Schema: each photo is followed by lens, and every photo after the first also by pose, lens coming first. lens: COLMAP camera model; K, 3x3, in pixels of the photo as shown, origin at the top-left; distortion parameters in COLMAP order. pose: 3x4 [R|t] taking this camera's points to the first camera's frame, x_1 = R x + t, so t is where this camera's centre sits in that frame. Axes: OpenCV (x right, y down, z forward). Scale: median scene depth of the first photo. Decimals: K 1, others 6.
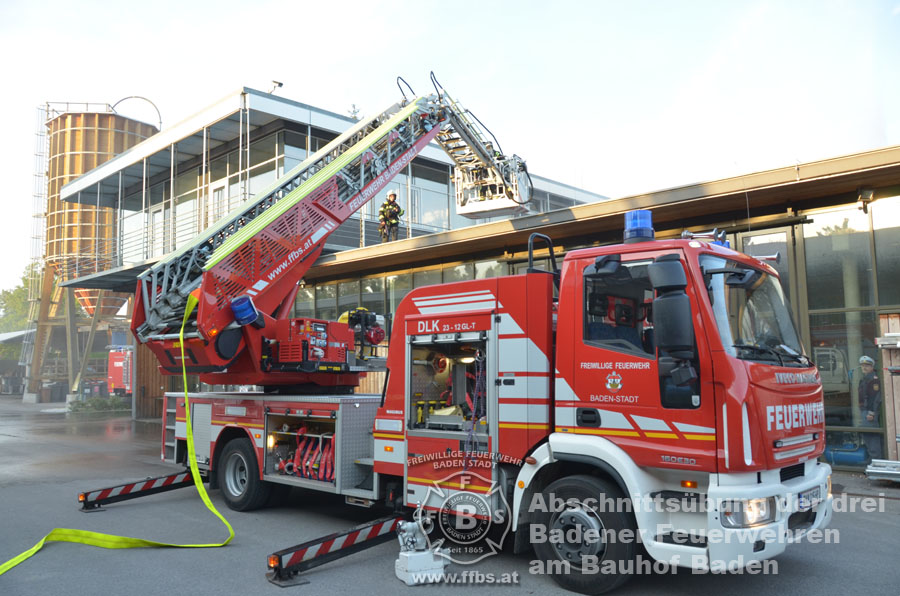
lens RADIAL K [[704.7, 0, 439.5], [0, 704.7, 271.8], [0, 0, 1]] dist [-0.054680, -0.005632]
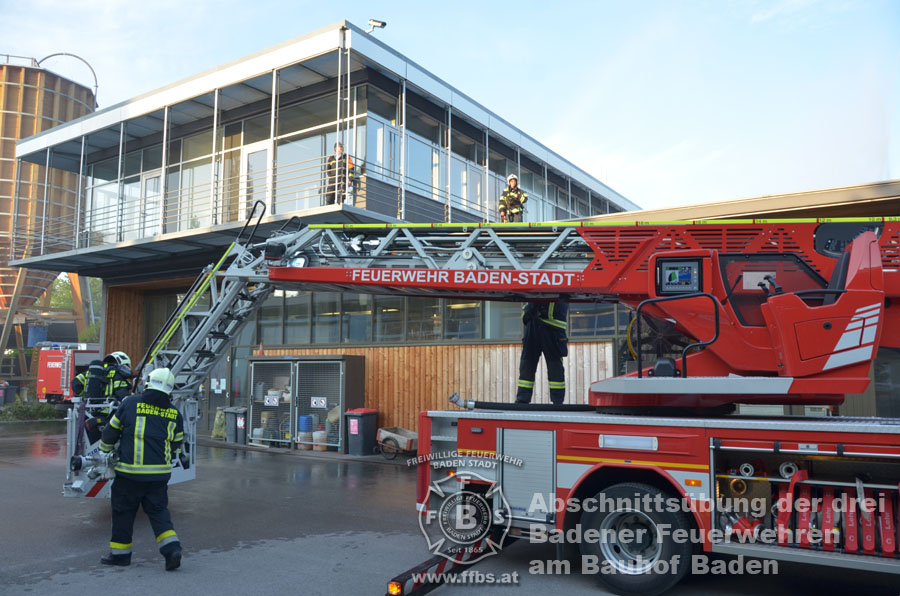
lens RADIAL K [[704.7, 0, 419.8], [0, 704.7, 287.8], [0, 0, 1]] dist [-0.054680, -0.005632]
pose [[0.985132, 0.052058, 0.163724, -0.185825], [-0.052578, 0.998616, -0.001158, 0.020559], [-0.163558, -0.007467, 0.986506, 0.121909]]
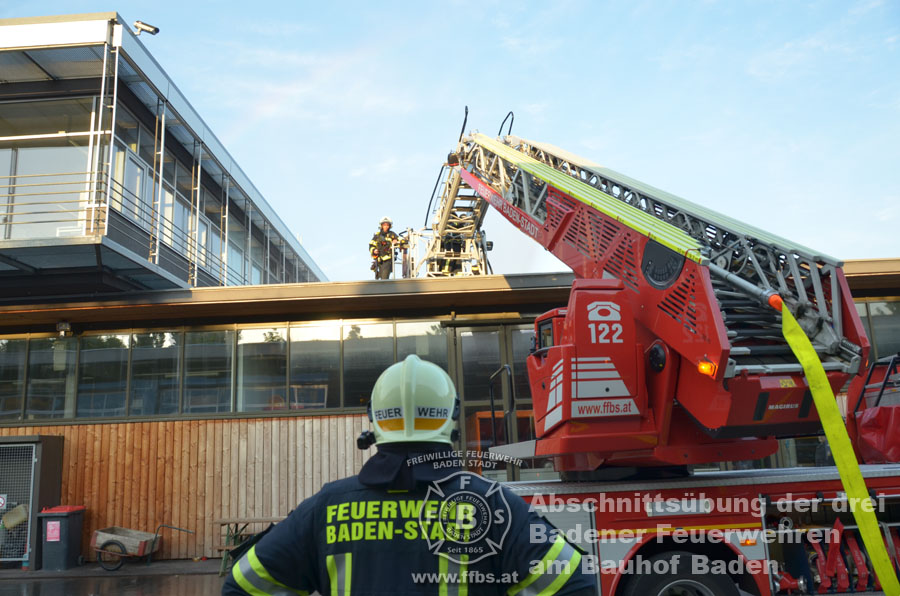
lens RADIAL K [[704.7, 0, 439.8], [0, 704.7, 283.1], [0, 0, 1]] dist [-0.054680, -0.005632]
pose [[0.713061, 0.151722, 0.684489, -0.277566], [-0.063723, 0.986288, -0.152234, 0.033949], [-0.698200, 0.064934, 0.712952, 0.215404]]
